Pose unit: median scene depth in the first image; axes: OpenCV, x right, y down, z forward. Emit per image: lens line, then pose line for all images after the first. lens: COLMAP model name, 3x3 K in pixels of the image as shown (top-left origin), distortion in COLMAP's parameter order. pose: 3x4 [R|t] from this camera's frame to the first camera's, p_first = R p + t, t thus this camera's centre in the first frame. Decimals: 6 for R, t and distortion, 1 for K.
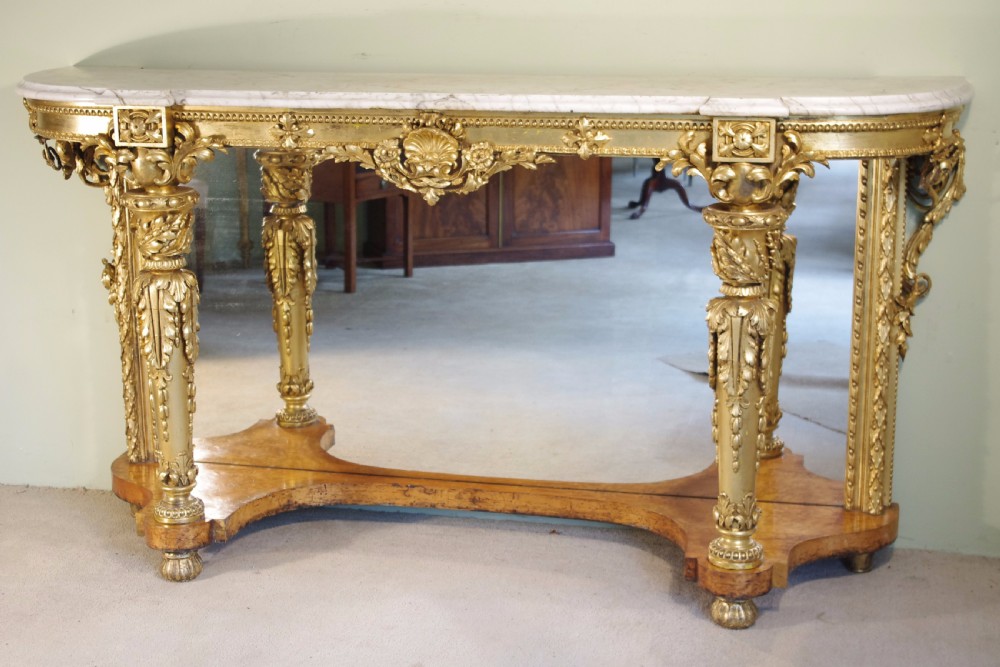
lens RADIAL K [[1618.3, 0, 500.0], [0, 1618.3, 333.5], [0, 0, 1]] dist [-0.003465, -0.044833]
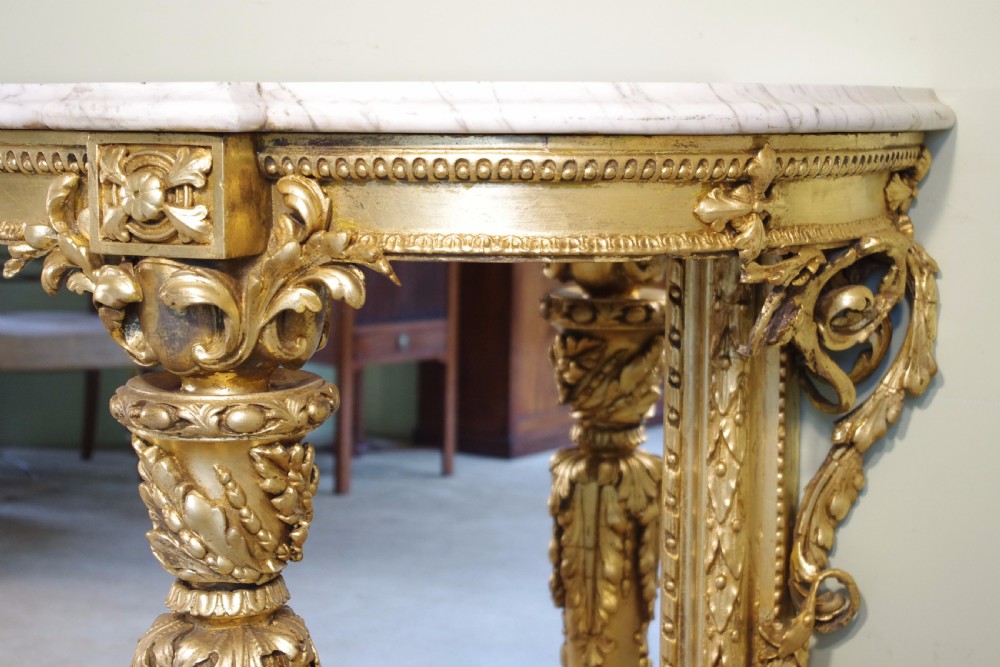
lens RADIAL K [[1737.0, 0, 511.4], [0, 1737.0, 334.7], [0, 0, 1]] dist [-0.003515, -0.010674]
pose [[0.975232, 0.039544, -0.217622, 0.294659], [-0.062825, 0.992888, -0.101124, -0.049685], [0.212075, 0.112292, 0.970780, 0.592193]]
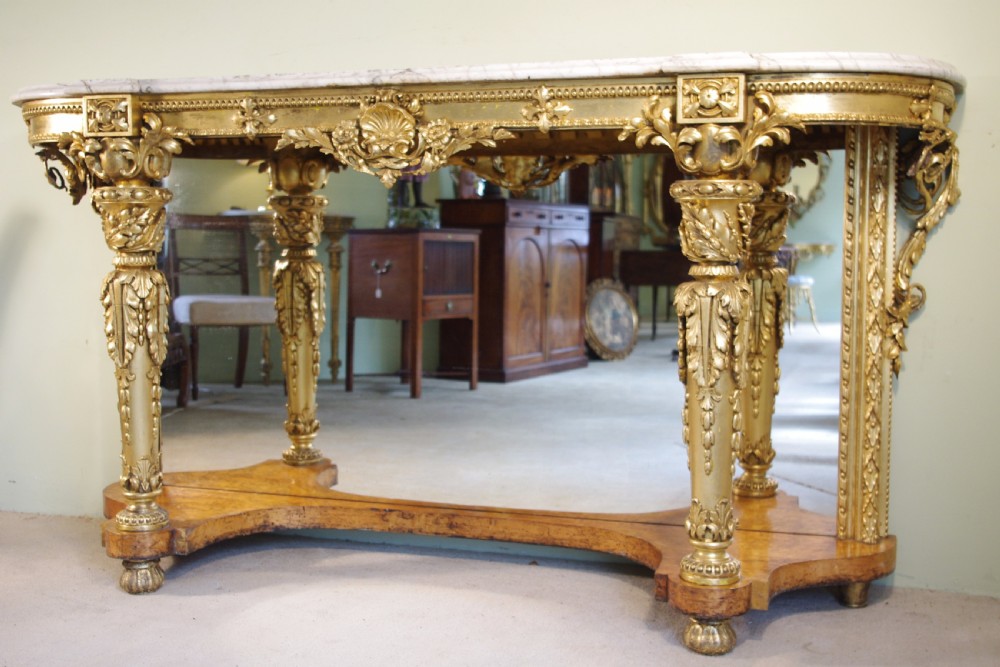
lens RADIAL K [[1228.4, 0, 500.0], [0, 1228.4, 333.5], [0, 0, 1]] dist [-0.027198, 0.039915]
pose [[0.996174, 0.014018, -0.086260, 0.086856], [-0.026257, 0.989457, -0.142429, 0.107398], [0.083354, 0.144149, 0.986039, 0.297642]]
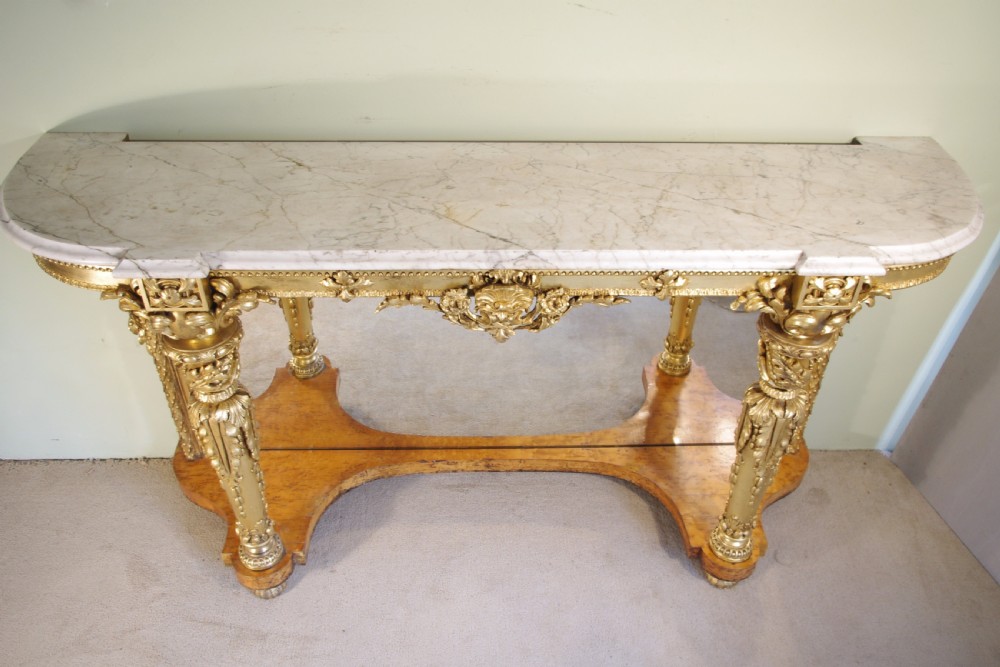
lens RADIAL K [[801.6, 0, 500.5], [0, 801.6, 341.5], [0, 0, 1]] dist [-0.042260, 0.005556]
pose [[0.965511, -0.141513, 0.218547, -0.149178], [0.036588, 0.904811, 0.424238, -0.287326], [-0.257779, -0.401610, 0.878783, 0.562591]]
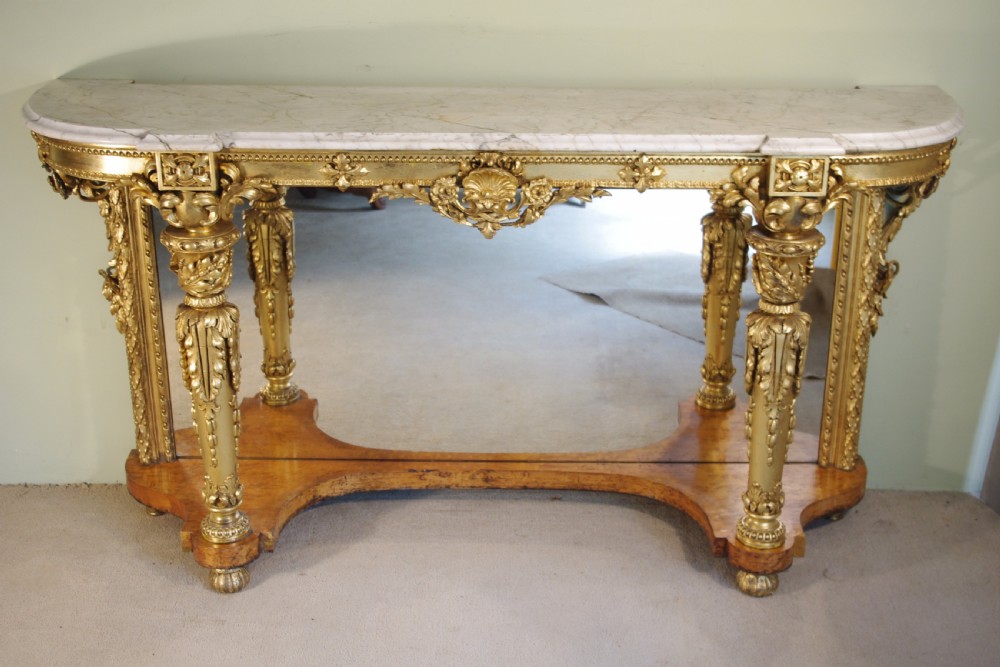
lens RADIAL K [[1349.3, 0, 500.0], [0, 1349.3, 333.5], [0, 0, 1]] dist [-0.019134, 0.035440]
pose [[0.976403, -0.069927, 0.204324, -0.213087], [0.040634, 0.988715, 0.144193, -0.142156], [-0.212101, -0.132488, 0.968225, 0.158840]]
